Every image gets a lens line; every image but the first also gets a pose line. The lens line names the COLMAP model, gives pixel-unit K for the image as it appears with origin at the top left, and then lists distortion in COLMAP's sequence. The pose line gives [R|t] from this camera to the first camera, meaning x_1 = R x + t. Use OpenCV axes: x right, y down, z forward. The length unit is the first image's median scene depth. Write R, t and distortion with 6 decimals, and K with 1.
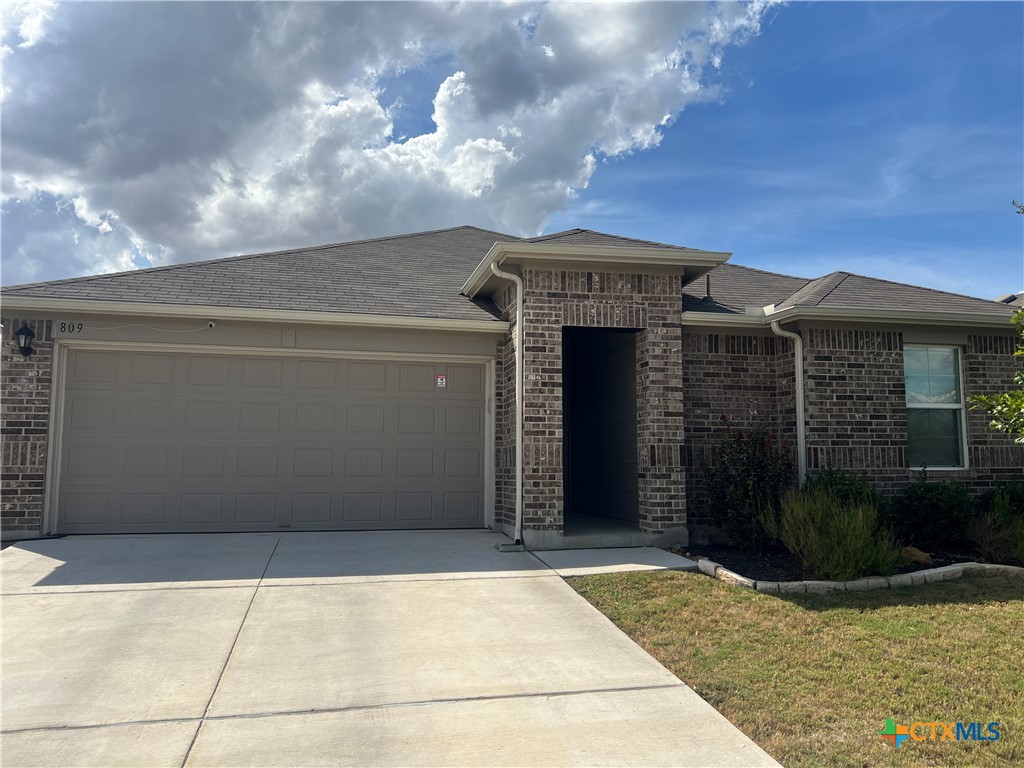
lens RADIAL K [[772.5, 0, 526.6], [0, 772.5, 401.4], [0, 0, 1]] dist [0.043043, -0.043309]
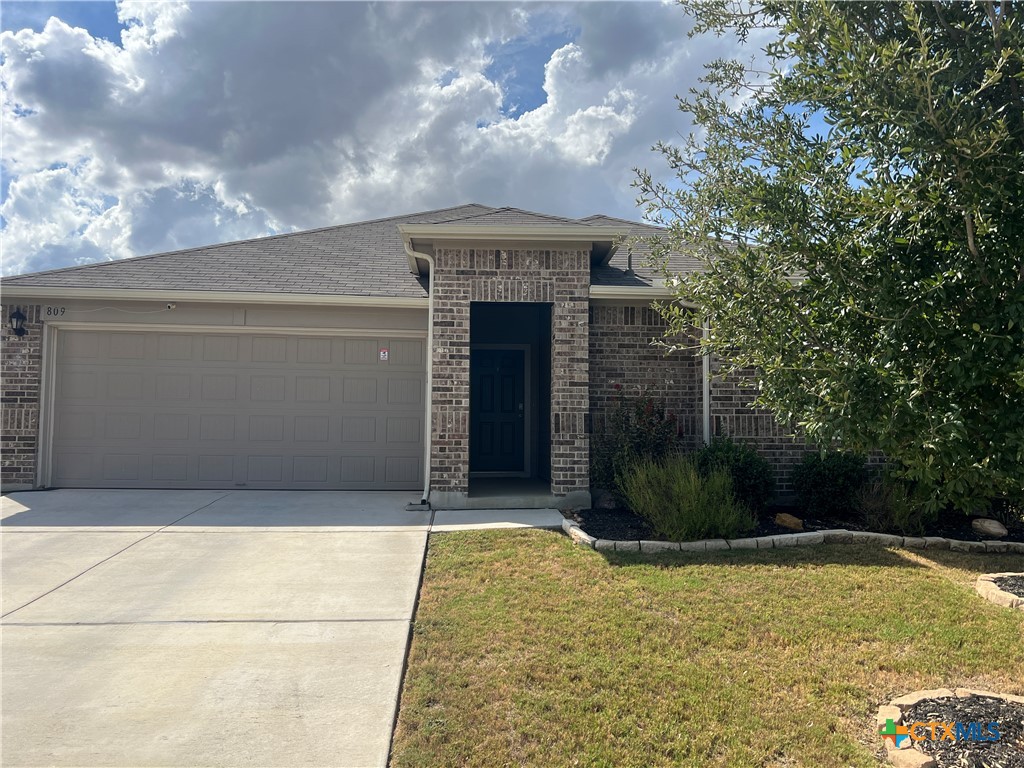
lens RADIAL K [[772.5, 0, 528.1], [0, 772.5, 403.4], [0, 0, 1]] dist [0.043043, -0.043309]
pose [[0.988012, 0.000776, -0.154376, 0.292150], [0.005321, 0.999222, 0.039077, 0.001357], [0.154286, -0.039430, 0.987239, -0.046739]]
